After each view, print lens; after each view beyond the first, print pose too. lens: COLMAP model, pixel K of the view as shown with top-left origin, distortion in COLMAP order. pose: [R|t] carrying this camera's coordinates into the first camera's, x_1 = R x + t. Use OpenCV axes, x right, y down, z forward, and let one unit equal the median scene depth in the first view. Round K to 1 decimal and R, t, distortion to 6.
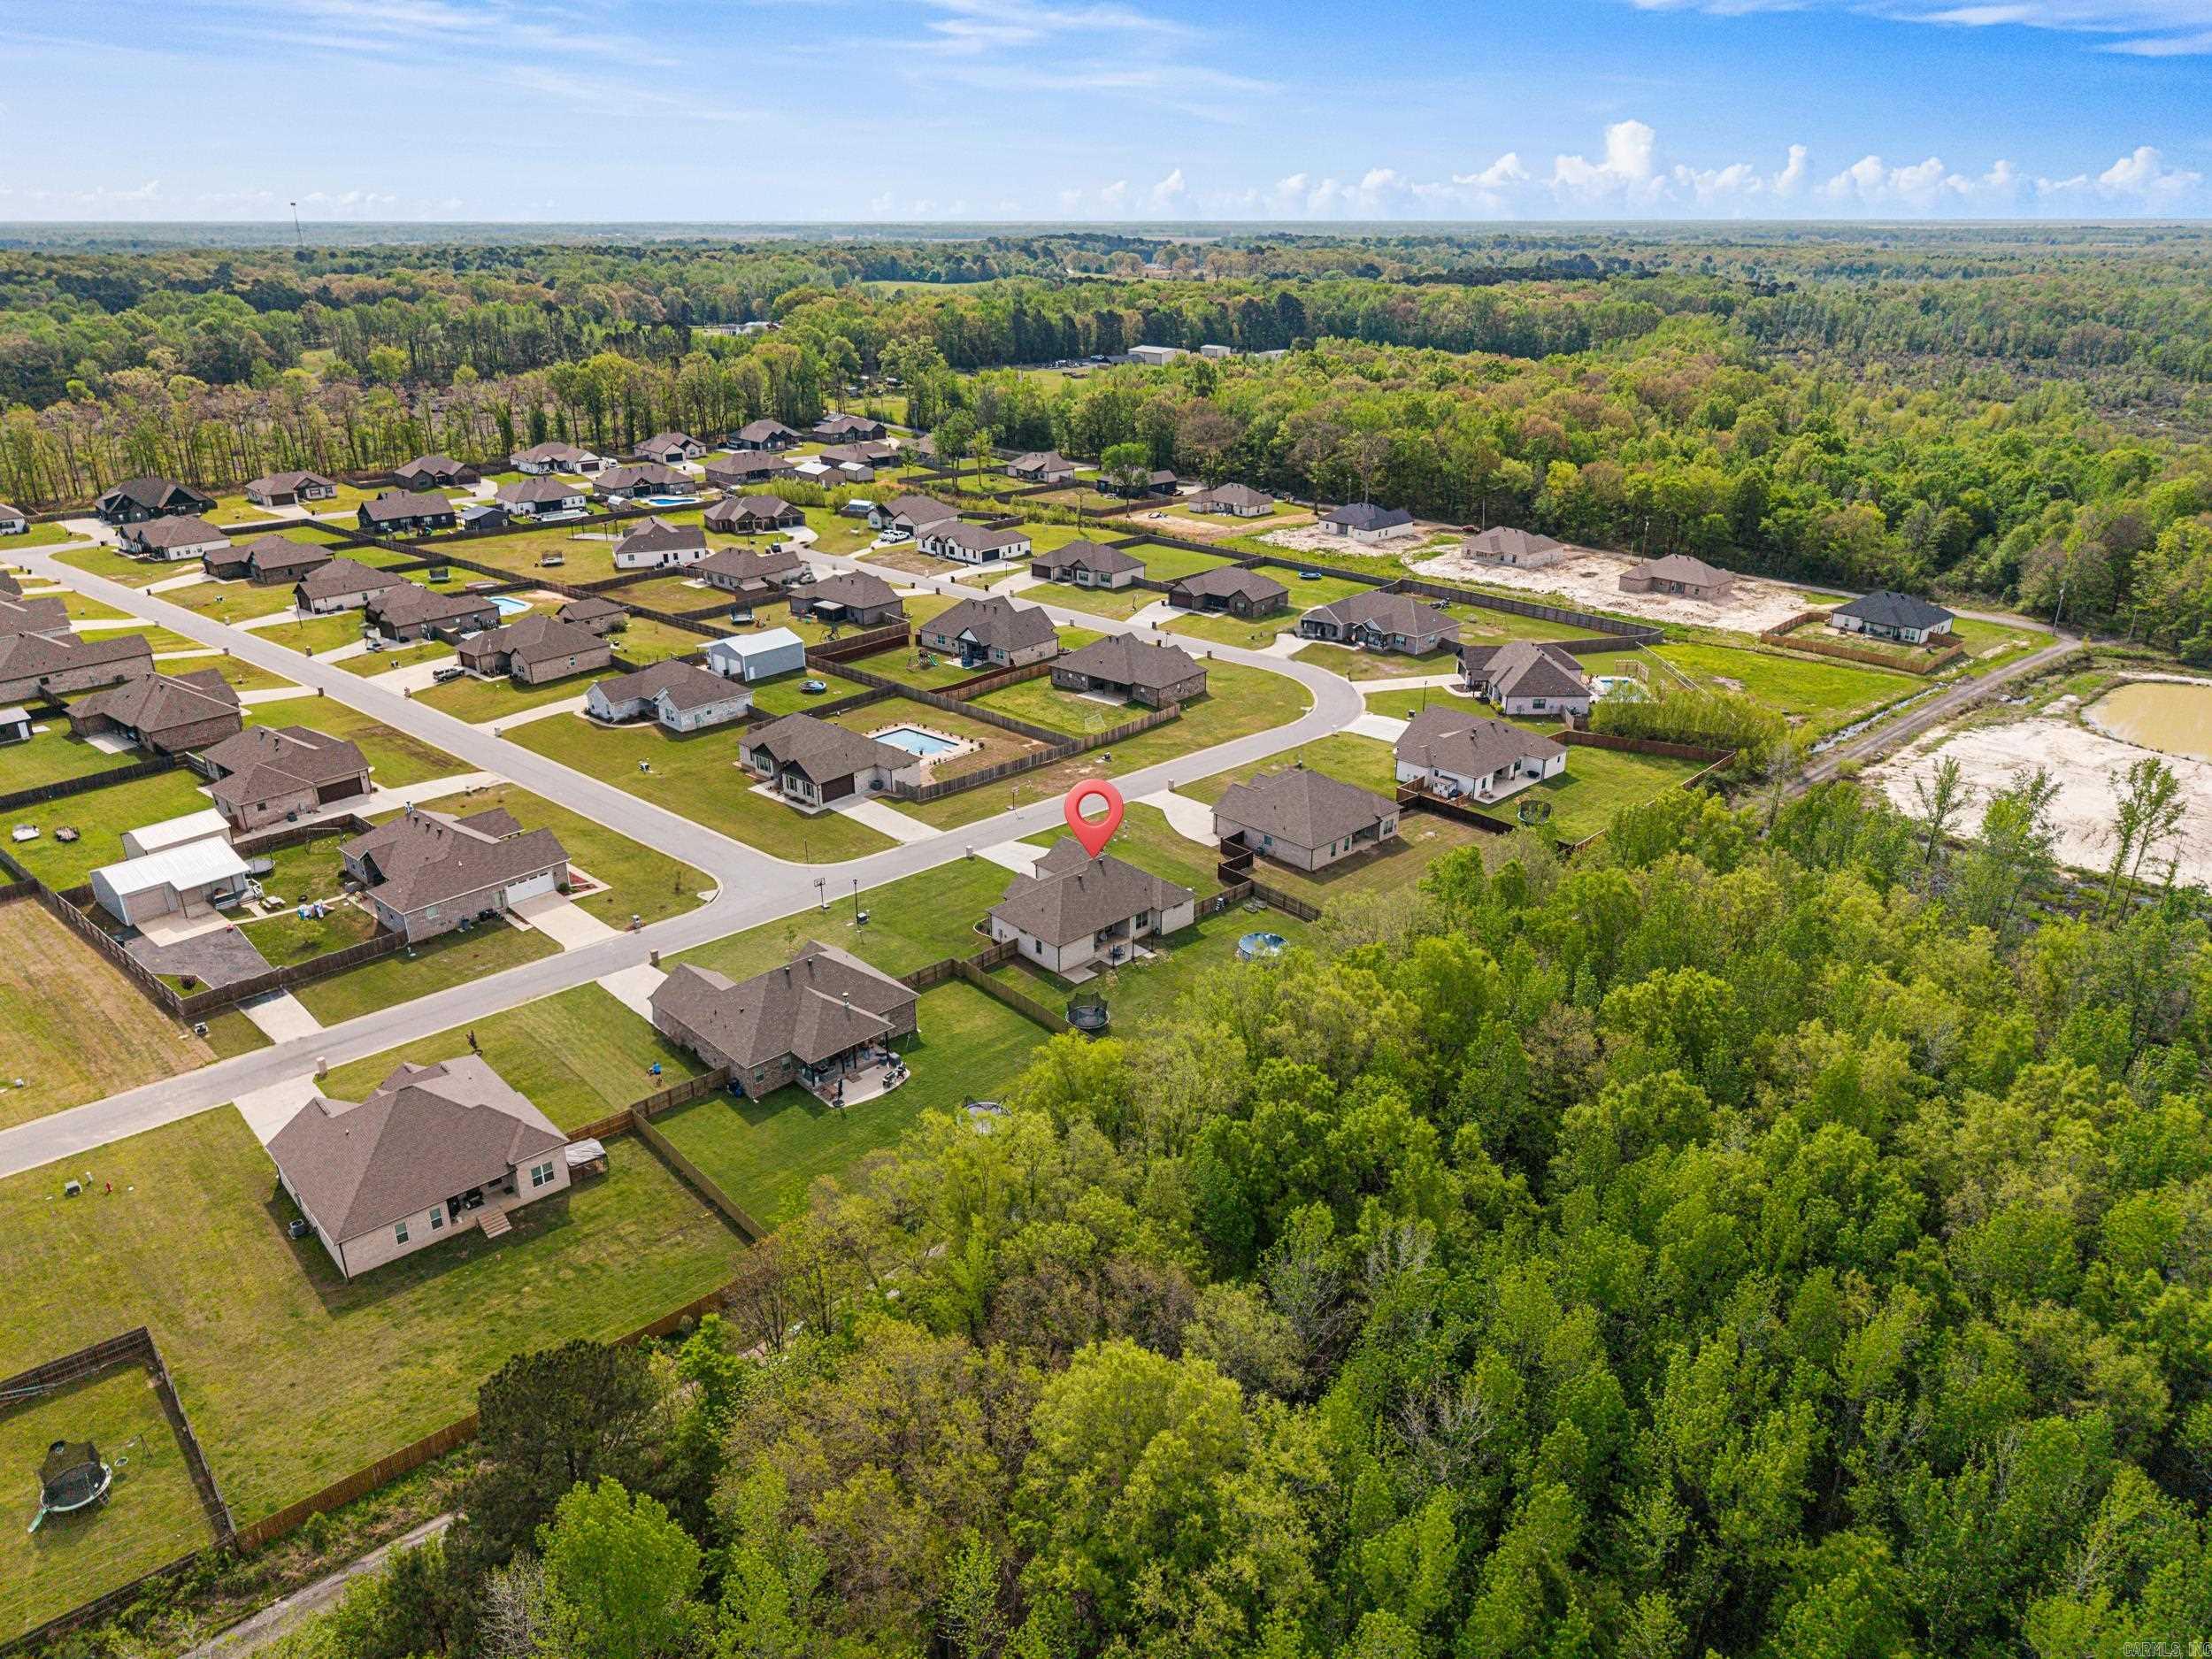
lens RADIAL K [[1477.1, 0, 1109.0], [0, 1477.1, 830.3], [0, 0, 1]] dist [0.023909, -0.017998]
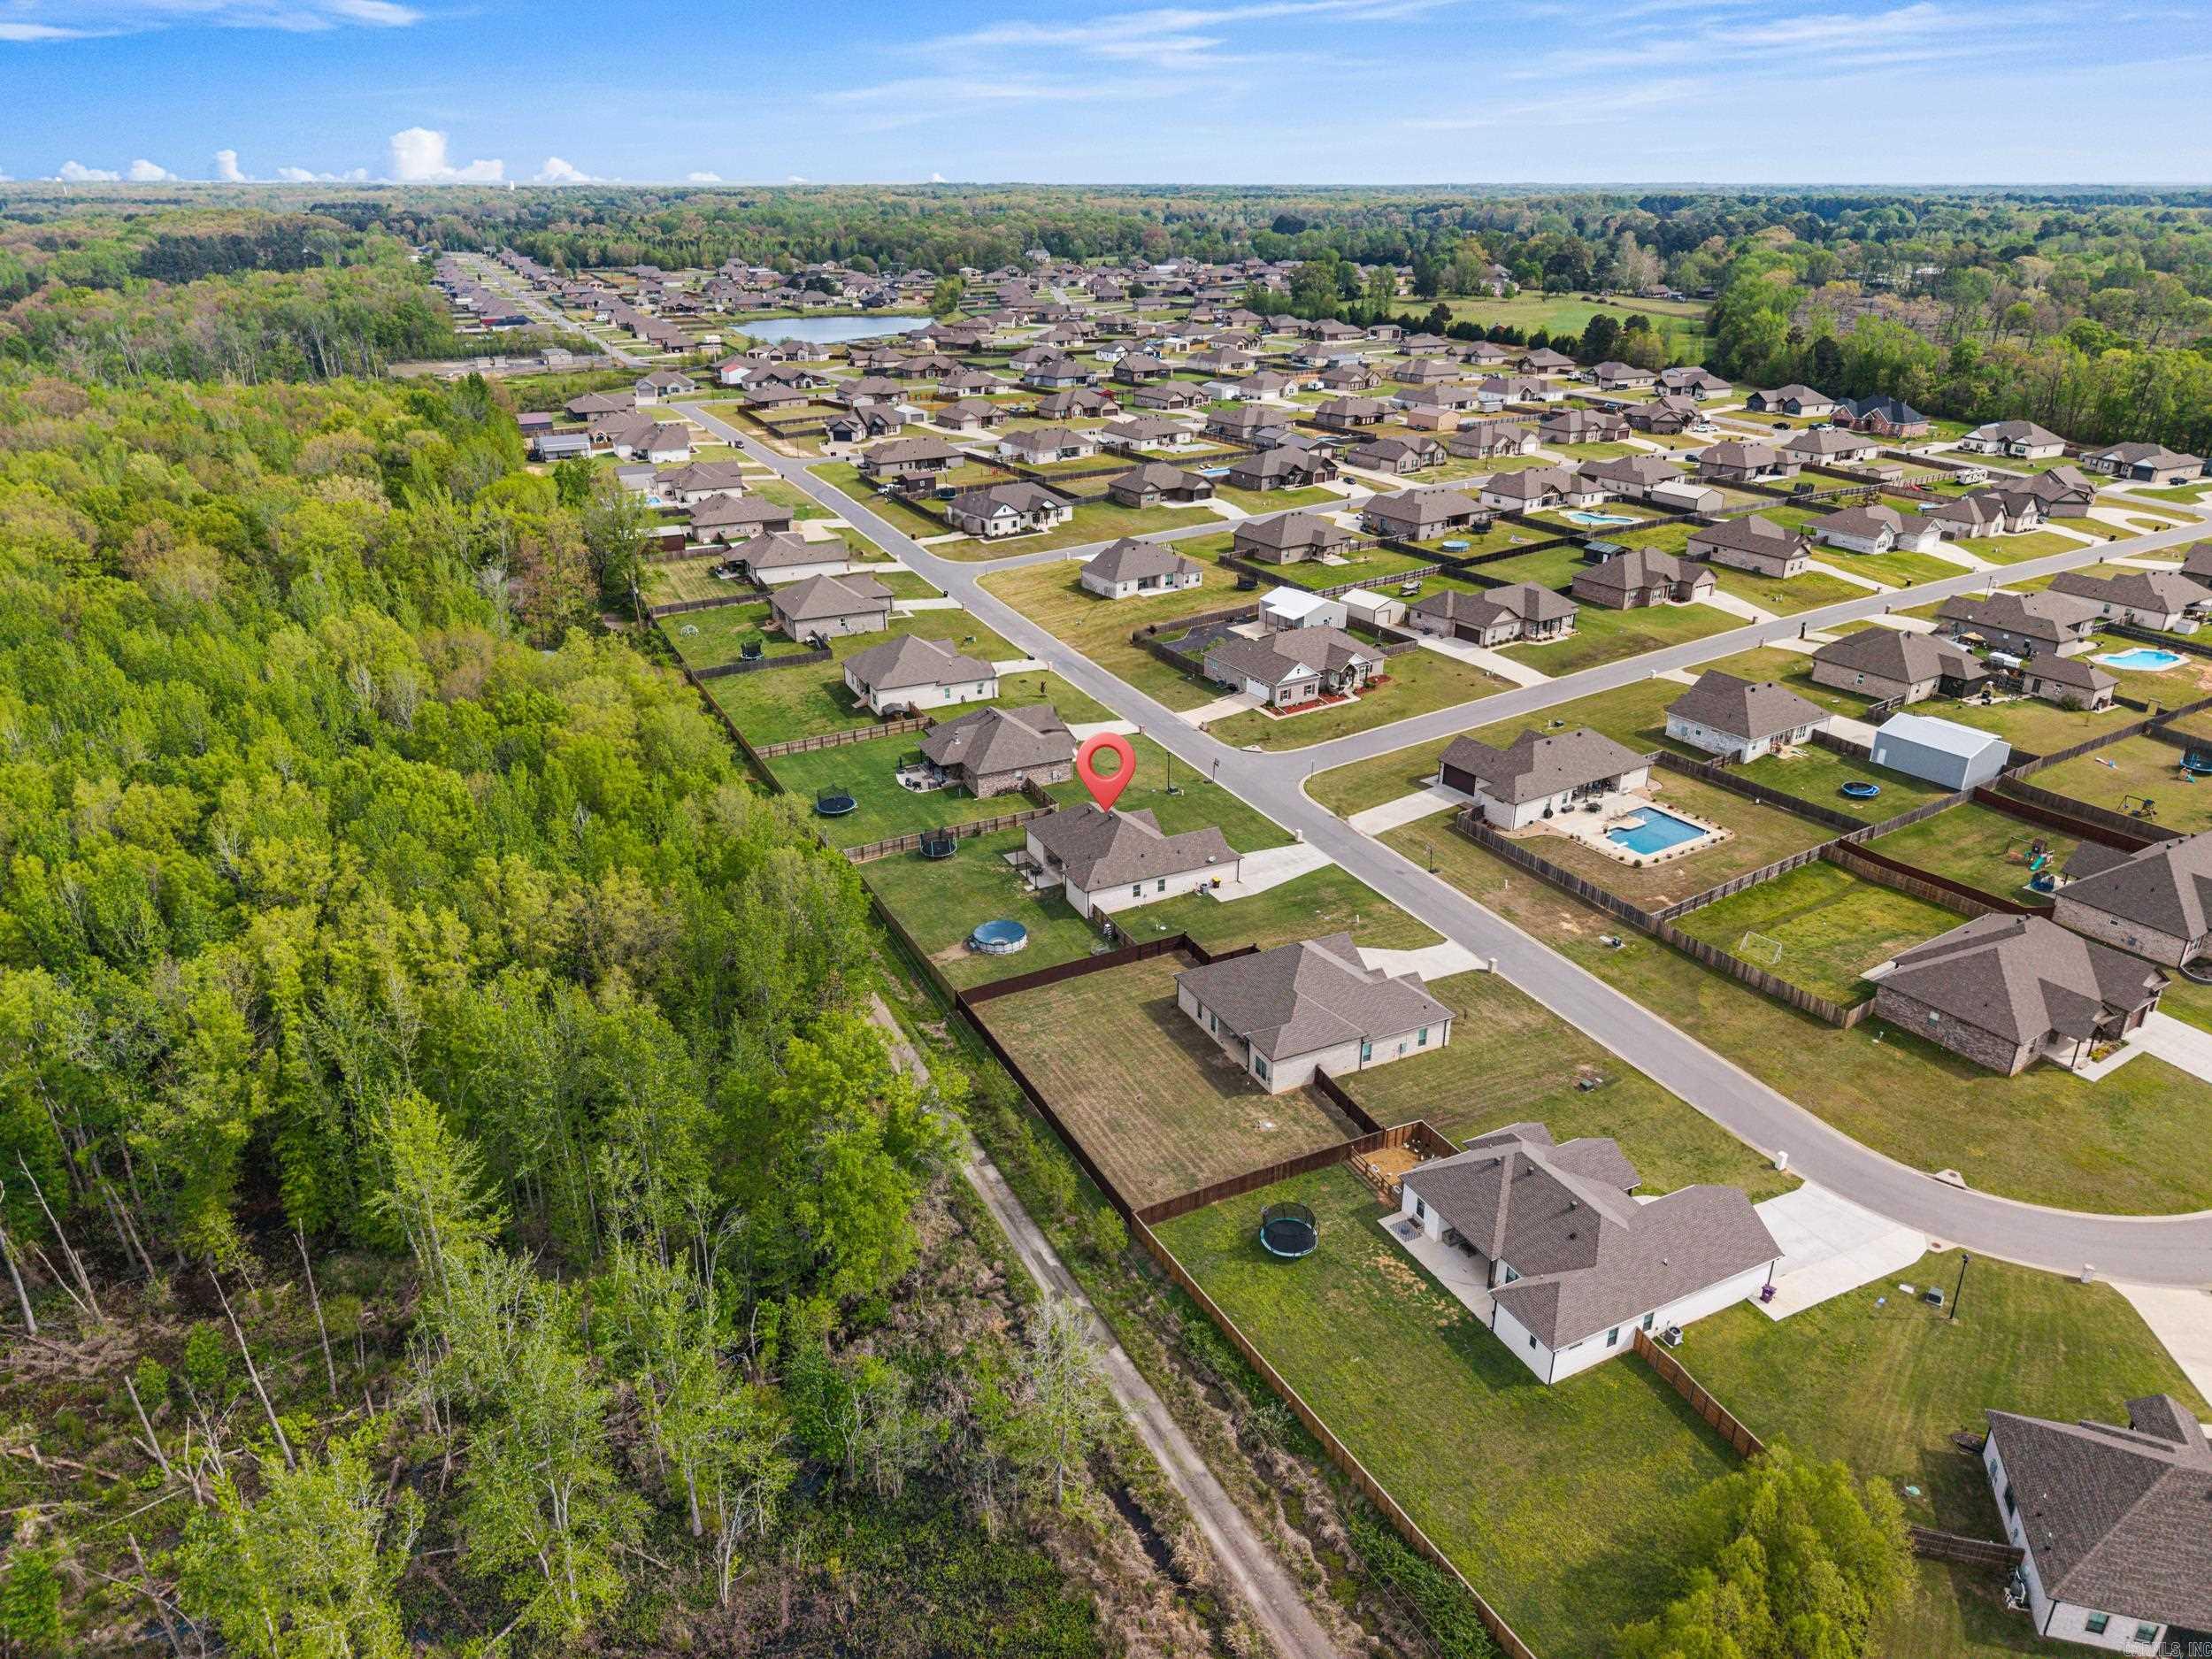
lens RADIAL K [[1477.1, 0, 1106.3], [0, 1477.1, 827.6], [0, 0, 1]] dist [0.023909, -0.017998]
pose [[-0.281198, 0.386199, -0.878509, 0.758716], [-0.366238, 0.802971, 0.470220, -0.383677], [0.887016, 0.453968, -0.084353, 0.931651]]
